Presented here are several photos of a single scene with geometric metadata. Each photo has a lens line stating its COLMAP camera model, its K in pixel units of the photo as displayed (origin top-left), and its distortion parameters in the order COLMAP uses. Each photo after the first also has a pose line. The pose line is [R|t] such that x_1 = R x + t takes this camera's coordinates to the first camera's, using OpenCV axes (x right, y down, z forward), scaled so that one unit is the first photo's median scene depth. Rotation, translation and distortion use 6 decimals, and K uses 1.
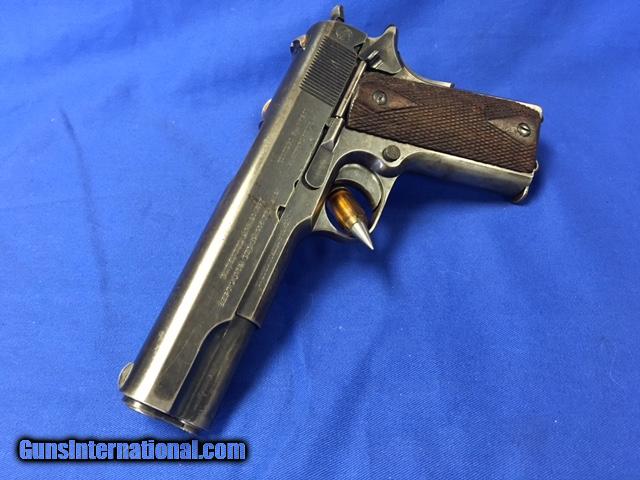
lens RADIAL K [[572.0, 0, 320.0], [0, 572.0, 240.0], [0, 0, 1]] dist [0.139949, -0.248772]
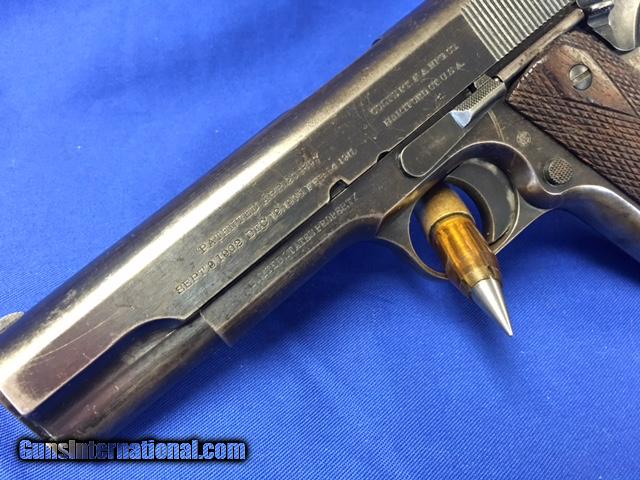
lens RADIAL K [[572.0, 0, 320.0], [0, 572.0, 240.0], [0, 0, 1]] dist [0.139949, -0.248772]
pose [[0.894143, 0.423592, -0.145185, 0.024138], [-0.408287, 0.904376, 0.124116, -0.063326], [0.183876, -0.051701, 0.981589, 0.372302]]
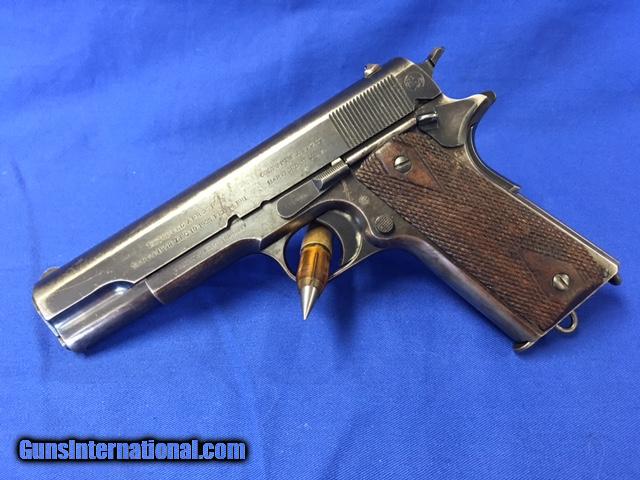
lens RADIAL K [[572.0, 0, 320.0], [0, 572.0, 240.0], [0, 0, 1]] dist [0.139949, -0.248772]
pose [[0.768850, 0.523201, -0.367600, 0.410152], [-0.473937, 0.852201, 0.221670, -0.293703], [0.429247, 0.003788, 0.903179, 0.143962]]
